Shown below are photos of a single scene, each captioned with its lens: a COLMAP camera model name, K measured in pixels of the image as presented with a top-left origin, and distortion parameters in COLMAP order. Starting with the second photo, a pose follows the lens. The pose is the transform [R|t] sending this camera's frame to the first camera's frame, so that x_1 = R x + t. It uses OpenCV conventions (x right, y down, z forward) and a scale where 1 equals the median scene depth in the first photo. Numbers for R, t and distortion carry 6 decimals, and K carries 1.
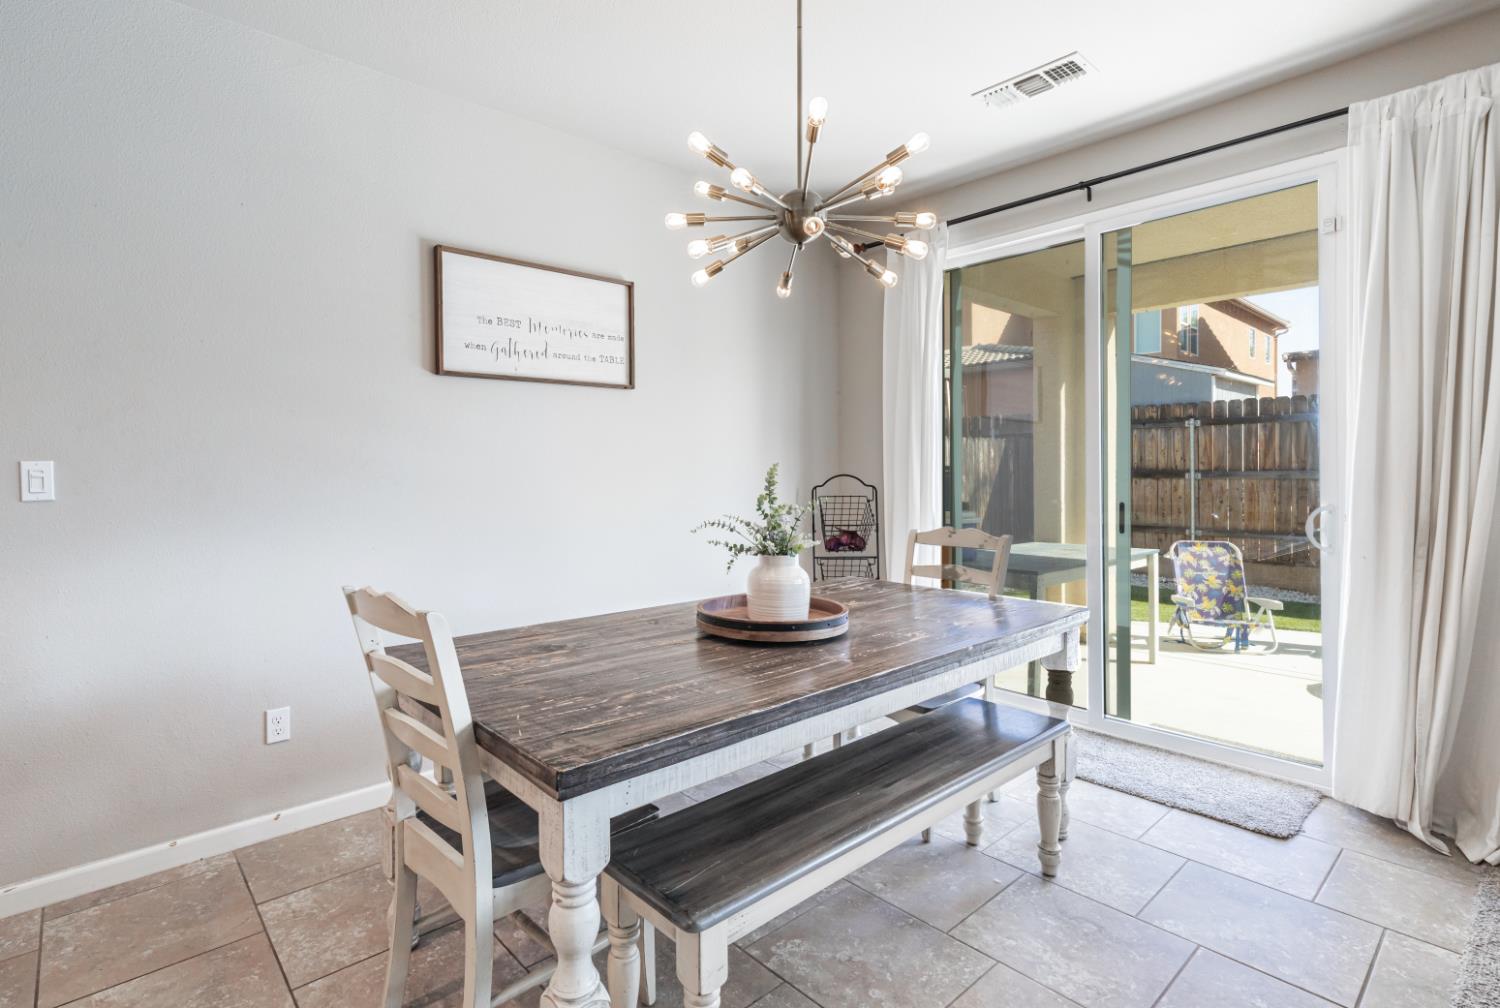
lens RADIAL K [[729.9, 0, 706.8], [0, 729.9, 473.4], [0, 0, 1]] dist [0.002413, -0.000444]
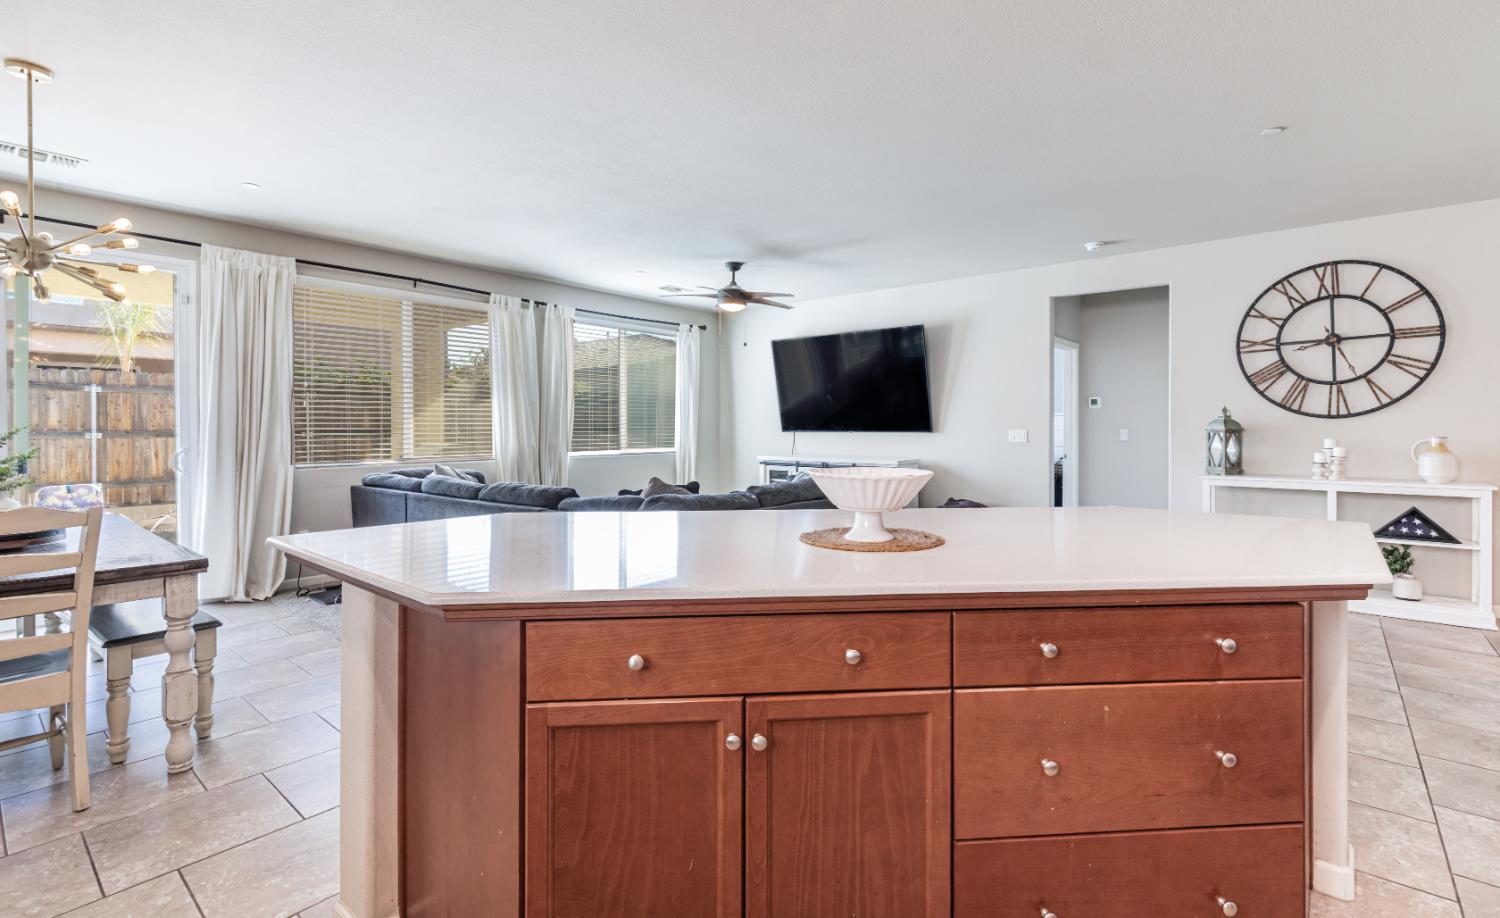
lens RADIAL K [[681.8, 0, 757.4], [0, 681.8, 428.3], [0, 0, 1]] dist [0.011217, -0.000839]
pose [[-0.165991, 0.004611, 0.986116, -0.739281], [0.006426, 0.999973, -0.003594, 0.003216], [-0.986106, 0.005741, -0.166016, -0.096483]]
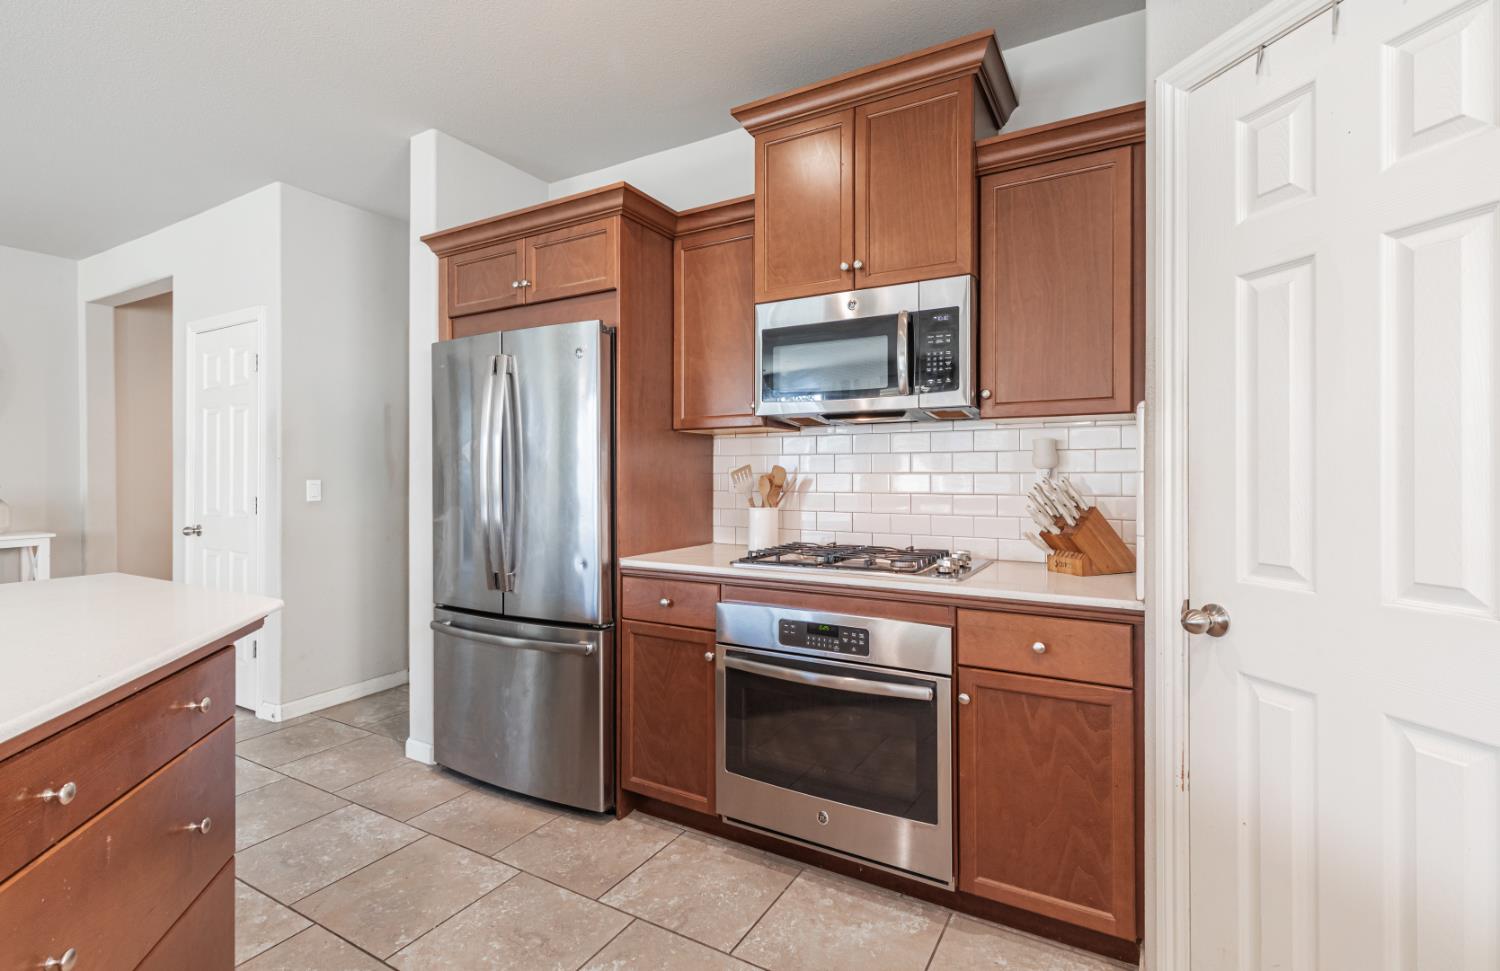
lens RADIAL K [[685.0, 0, 749.3], [0, 685.0, 473.2], [0, 0, 1]] dist [0.003028, 0.000369]
pose [[-0.943233, 0.009626, -0.331993, -0.571003], [0.008199, 0.999950, 0.005700, 0.003412], [0.332032, 0.002654, -0.943265, 0.002322]]
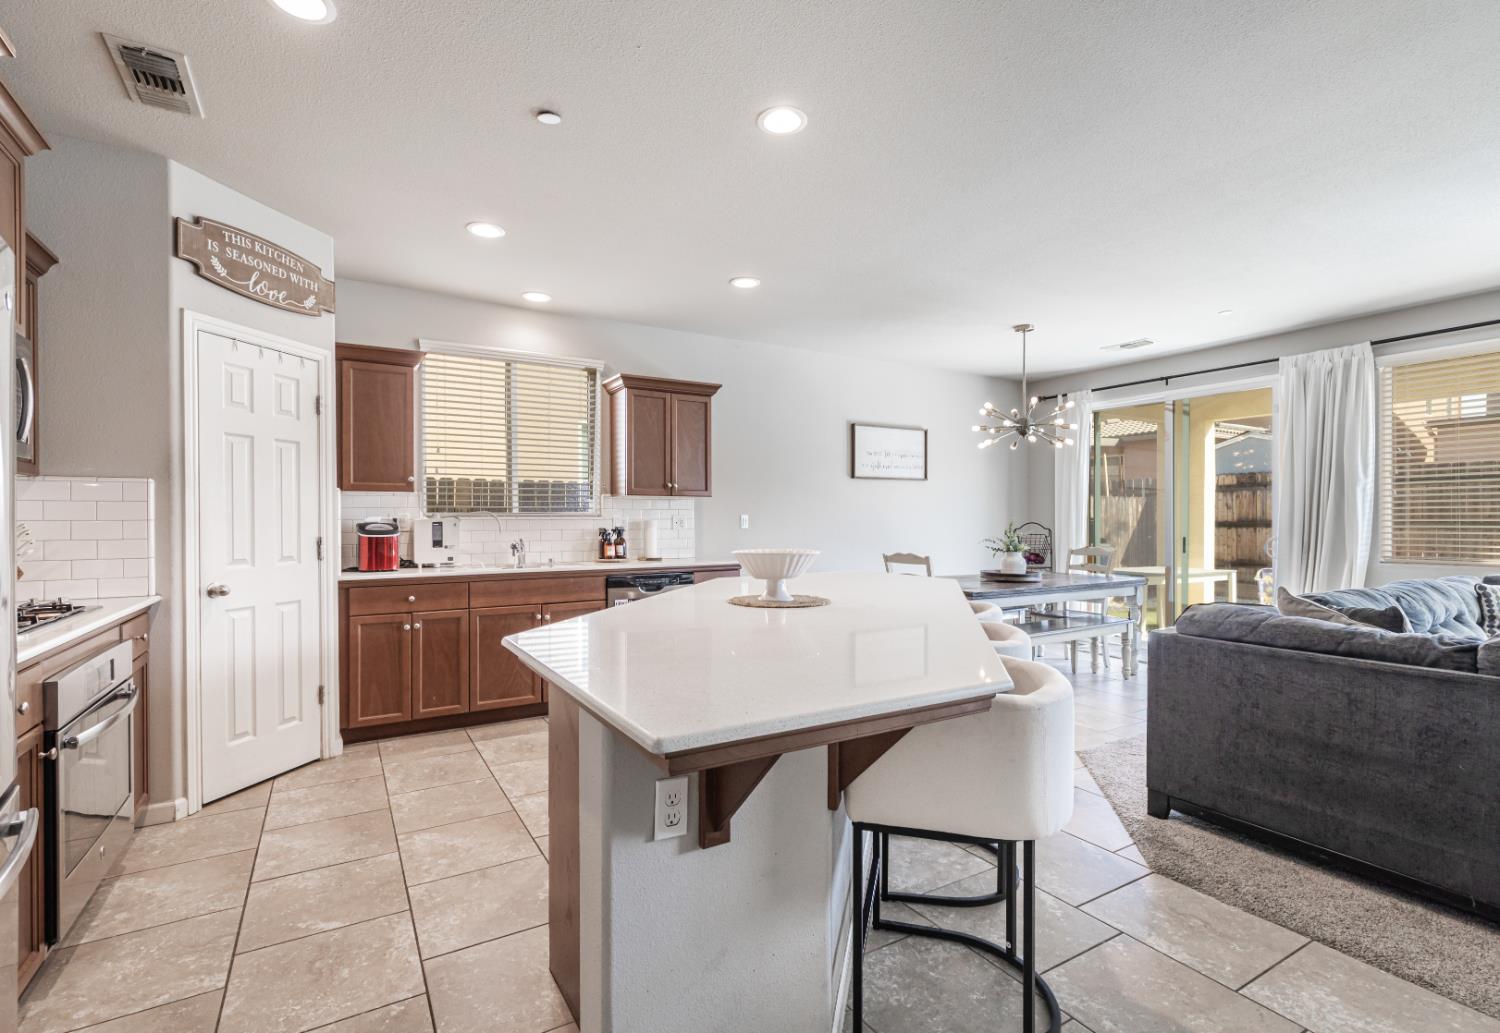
lens RADIAL K [[696.1, 0, 740.9], [0, 696.1, 522.4], [0, 0, 1]] dist [0.004103, 0.000292]
pose [[0.983458, 0.006155, -0.181032, -0.219816], [-0.006174, 0.999981, 0.000459, 0.005335], [0.181031, 0.000666, 0.983477, -0.874942]]
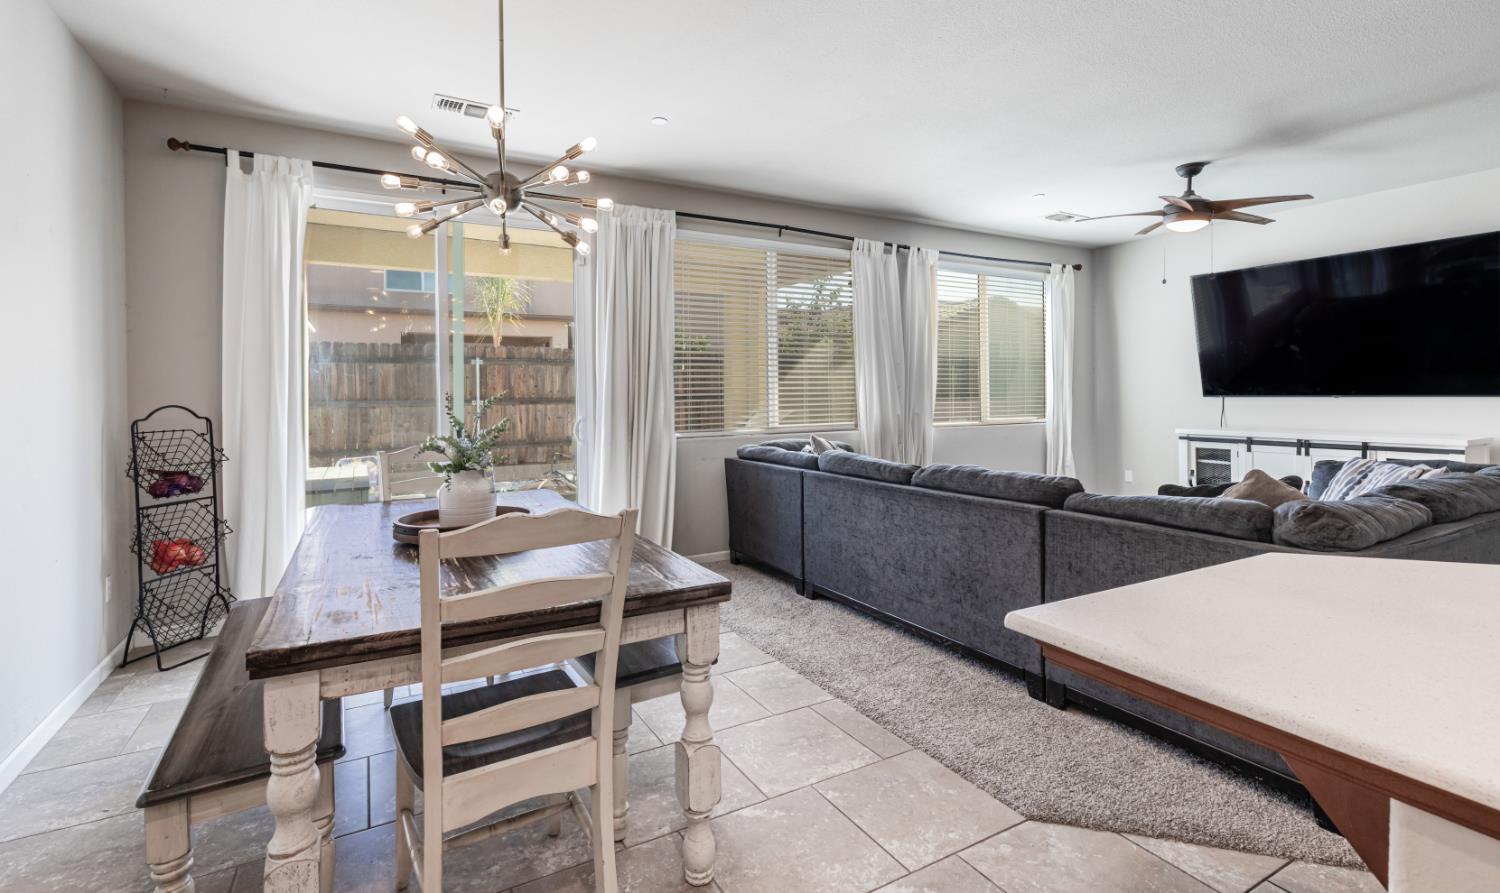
lens RADIAL K [[689.7, 0, 750.4], [0, 689.7, 395.6], [0, 0, 1]] dist [0.010084, -0.000446]
pose [[0.194344, 0.002610, 0.980930, -0.479245], [0.010756, 0.999931, -0.004792, 0.001069], [-0.980874, 0.011482, 0.194302, 0.181174]]
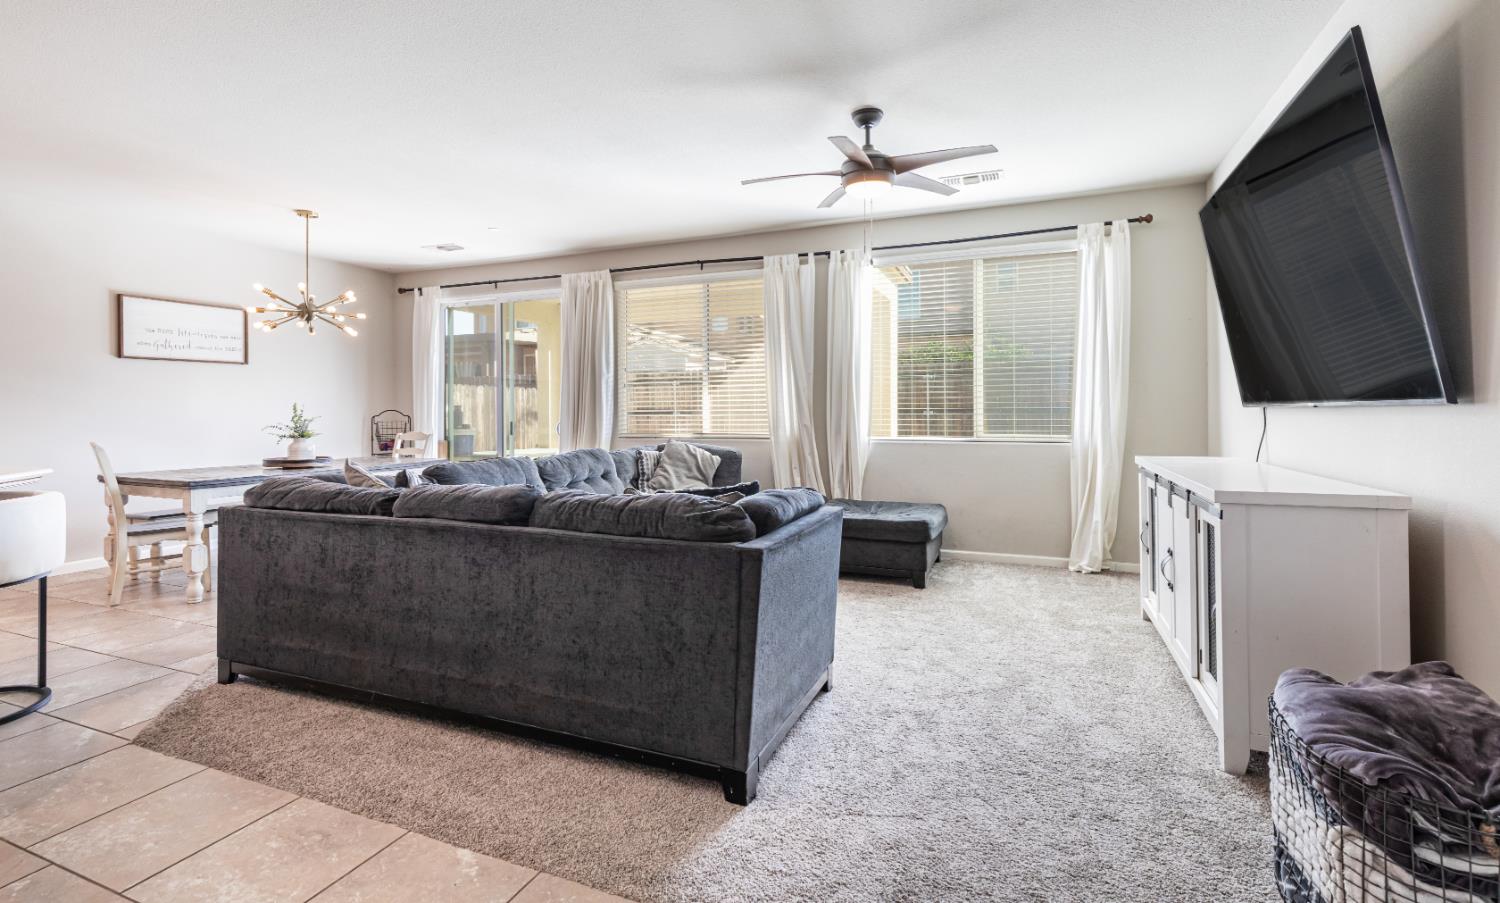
lens RADIAL K [[673.1, 0, 757.5], [0, 673.1, 411.8], [0, 0, 1]] dist [0.002291, 0.000011]
pose [[0.890067, 0.000397, 0.455830, 0.239002], [0.002074, 0.999986, -0.004920, 0.017349], [-0.455825, 0.005324, 0.890053, -0.999892]]
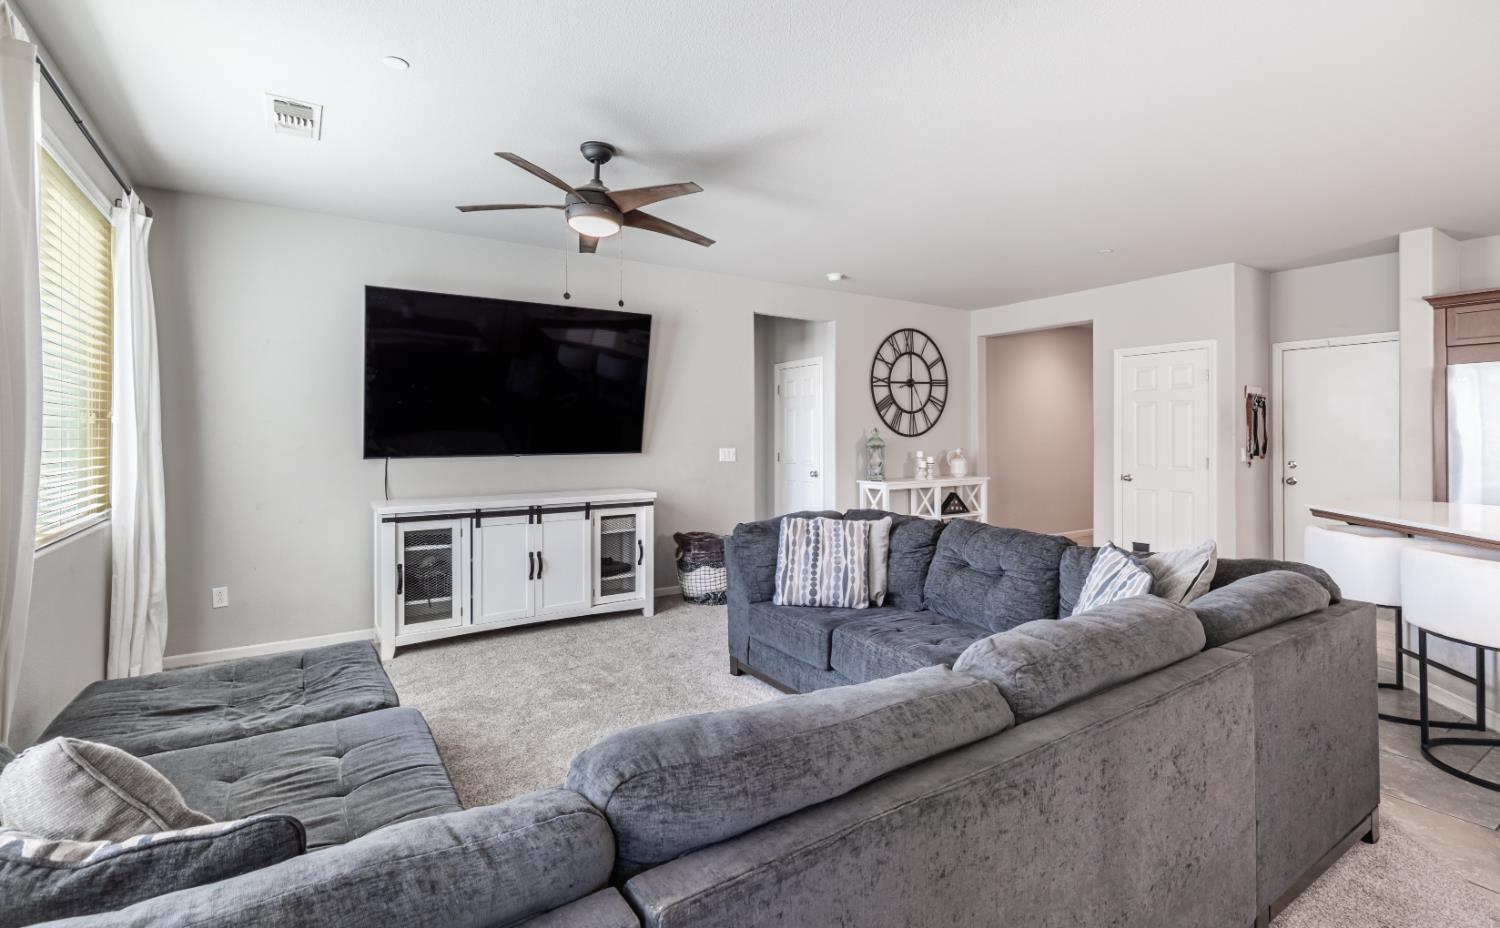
lens RADIAL K [[684.3, 0, 749.8], [0, 684.3, 435.6], [0, 0, 1]] dist [0.007714, -0.000345]
pose [[-0.992090, 0.008974, 0.125206, 0.478532], [0.009697, 0.999940, 0.005165, -0.028715], [-0.125152, 0.006338, -0.992117, 0.487392]]
